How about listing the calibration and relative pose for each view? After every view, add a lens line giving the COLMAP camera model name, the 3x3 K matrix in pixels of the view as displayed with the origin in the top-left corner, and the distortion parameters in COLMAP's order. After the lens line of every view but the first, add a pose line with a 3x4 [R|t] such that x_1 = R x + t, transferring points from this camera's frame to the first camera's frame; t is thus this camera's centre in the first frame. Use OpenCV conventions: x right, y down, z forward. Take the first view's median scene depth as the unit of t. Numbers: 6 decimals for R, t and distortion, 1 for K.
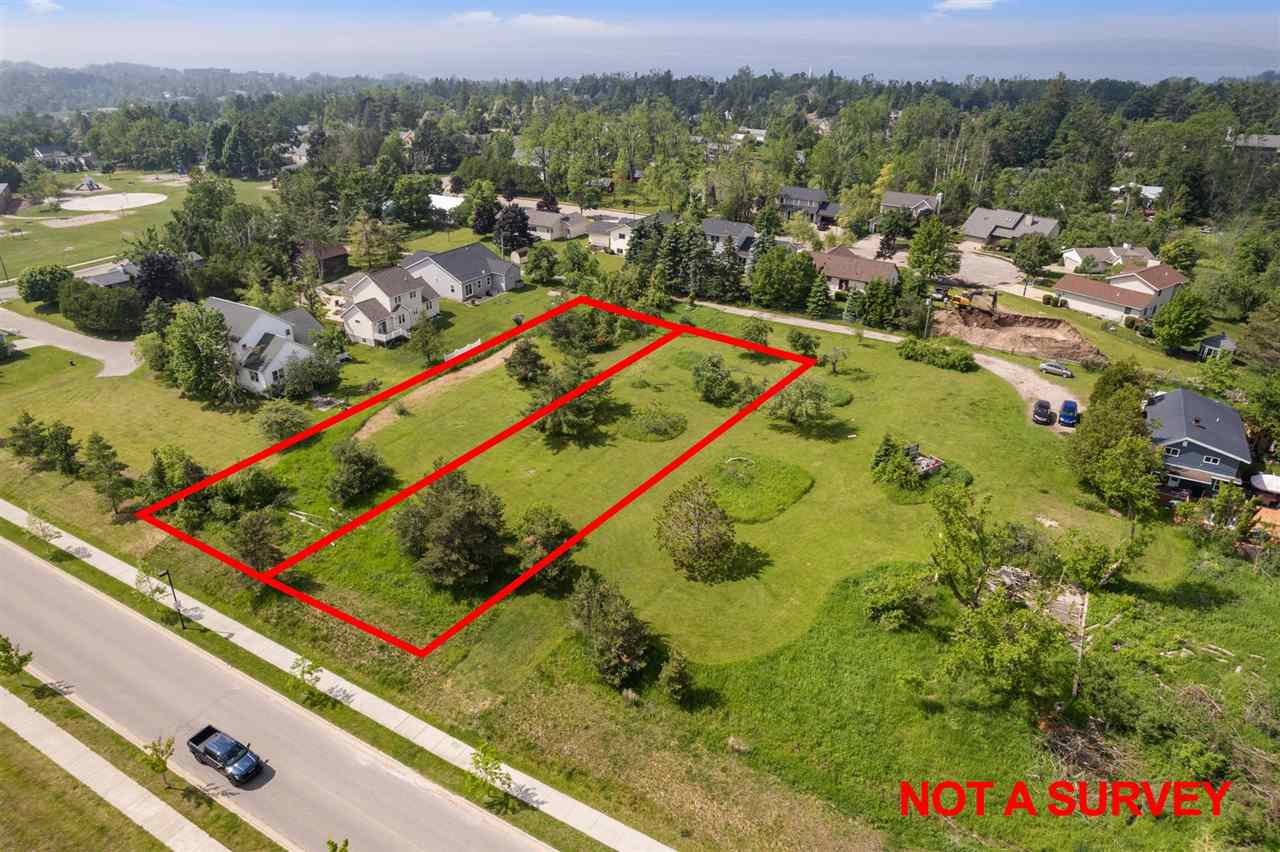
lens RADIAL K [[821.4, 0, 641.9], [0, 821.4, 422.8], [0, 0, 1]] dist [-0.077169, 0.069793]
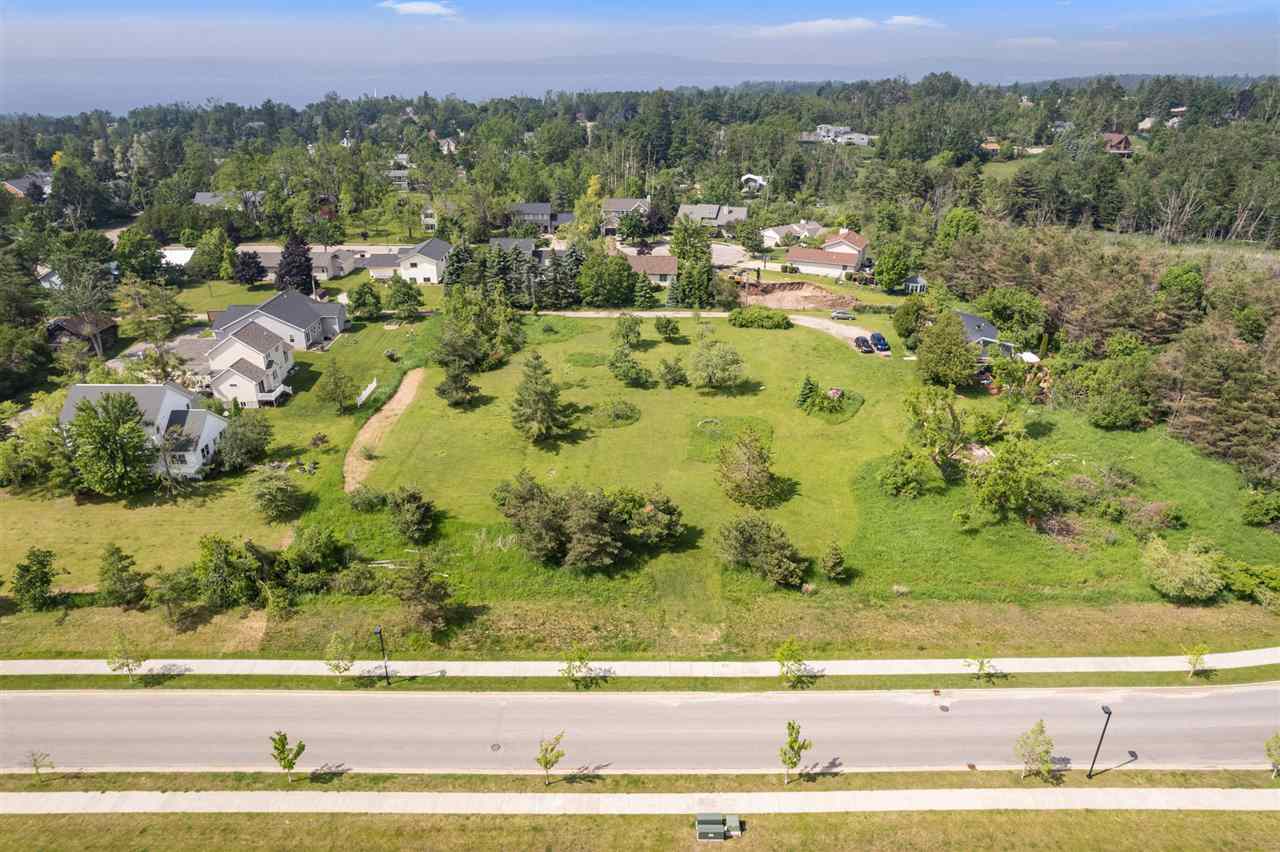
lens RADIAL K [[821.4, 0, 641.9], [0, 821.4, 422.8], [0, 0, 1]] dist [-0.077169, 0.069793]
pose [[0.863763, -0.212178, 0.457050, -0.377677], [0.220805, 0.974683, 0.035189, -0.012738], [-0.452945, 0.070524, 0.888745, -0.025507]]
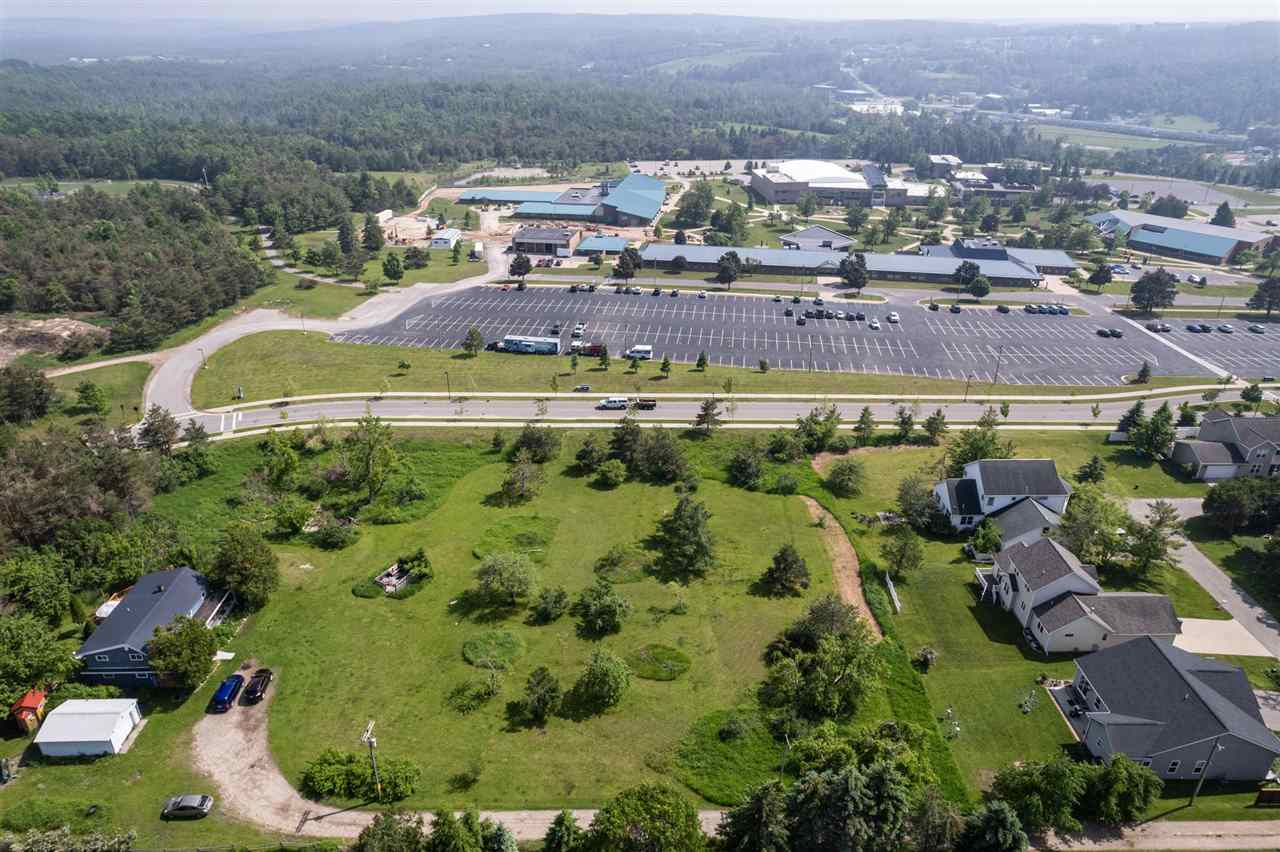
lens RADIAL K [[829.2, 0, 624.4], [0, 829.2, 382.8], [0, 0, 1]] dist [-0.042388, -0.000420]
pose [[-0.869766, 0.190606, -0.455166, 0.393527], [-0.216579, 0.681353, 0.699180, -0.789599], [0.443396, 0.706702, -0.551336, 1.167013]]
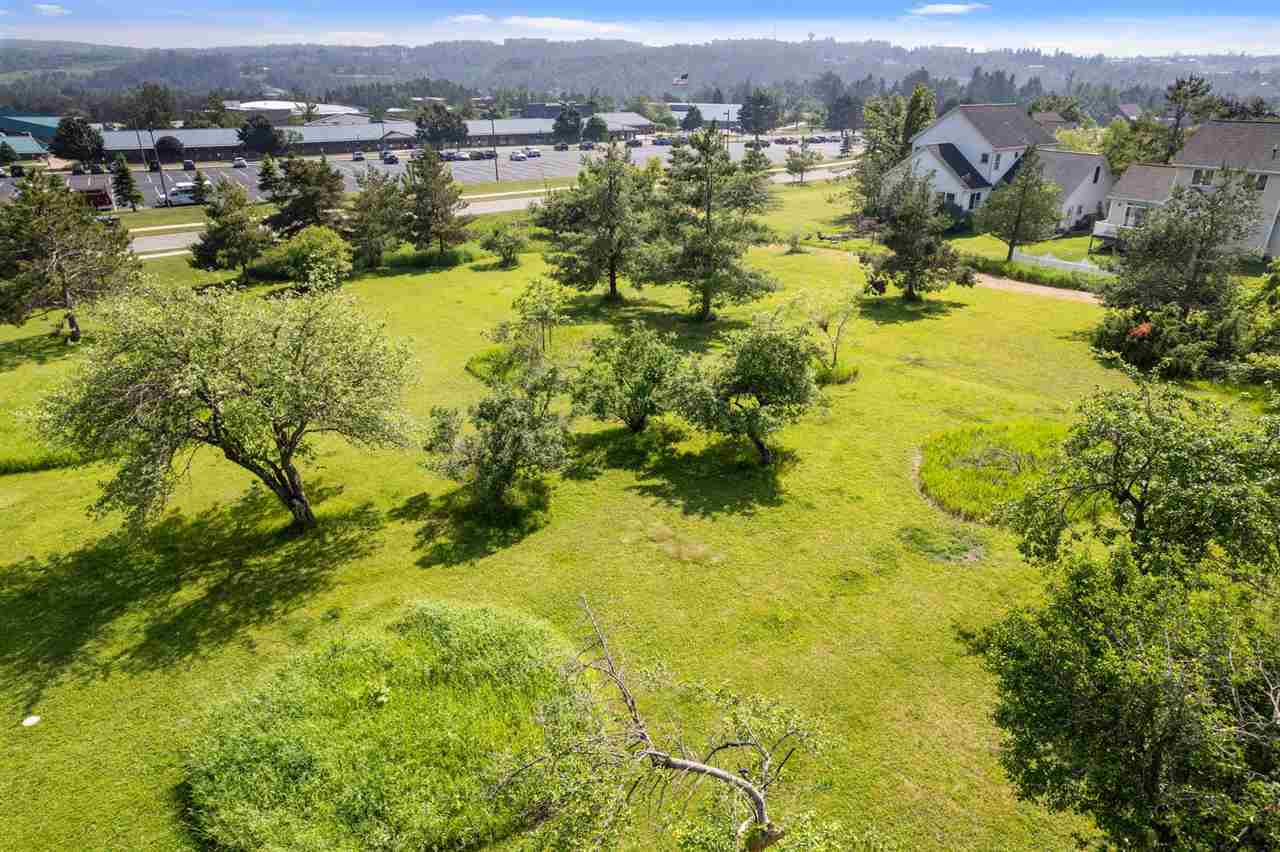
lens RADIAL K [[821.4, 0, 641.9], [0, 821.4, 422.8], [0, 0, 1]] dist [-0.077169, 0.069793]
pose [[-0.349366, 0.360436, -0.864887, 0.265461], [-0.411570, 0.770206, 0.487229, -0.137133], [0.841757, 0.526182, -0.120739, 0.873938]]
